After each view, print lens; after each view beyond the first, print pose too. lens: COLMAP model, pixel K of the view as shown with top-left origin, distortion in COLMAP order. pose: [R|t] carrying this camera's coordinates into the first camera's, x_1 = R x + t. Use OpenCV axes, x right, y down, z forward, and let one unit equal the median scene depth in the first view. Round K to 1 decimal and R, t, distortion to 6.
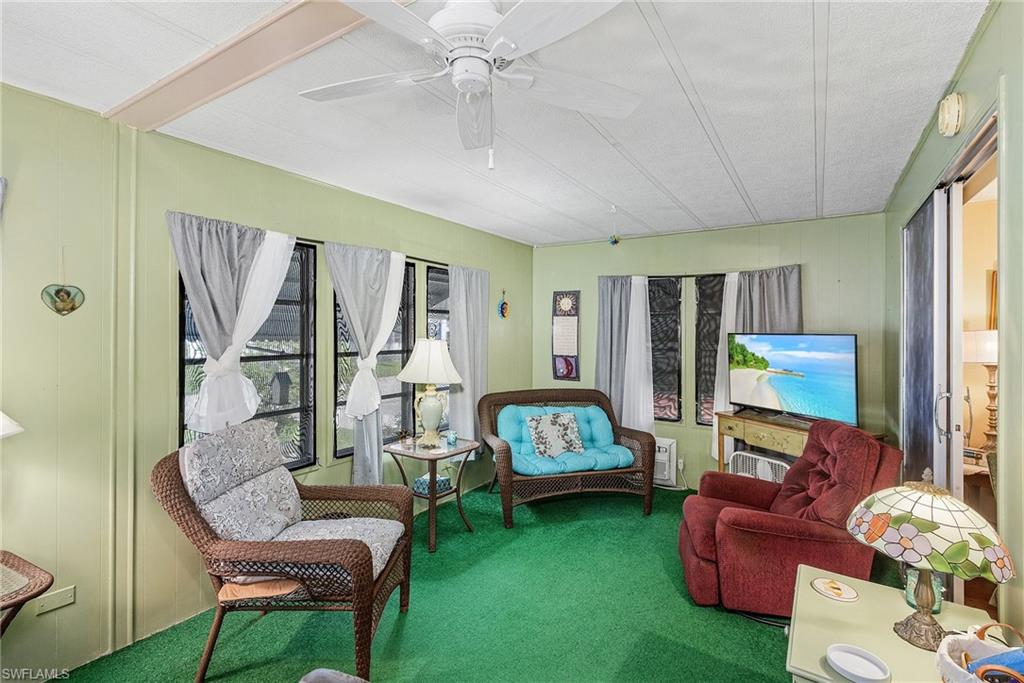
lens RADIAL K [[485.4, 0, 510.8], [0, 485.4, 337.7], [0, 0, 1]] dist [-0.000636, -0.000285]
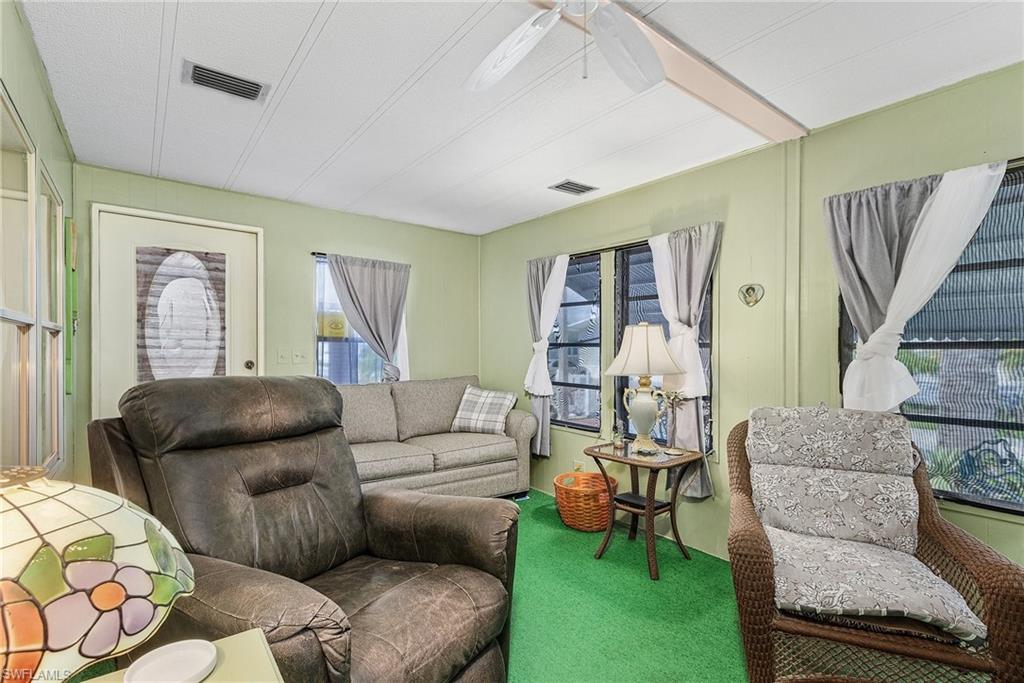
lens RADIAL K [[485.4, 0, 510.8], [0, 485.4, 337.7], [0, 0, 1]] dist [-0.000636, -0.000285]
pose [[-0.344765, 0.026915, -0.938303, 0.467247], [0.025456, 0.999489, 0.019317, -0.003187], [0.938344, -0.017226, -0.345274, 0.703339]]
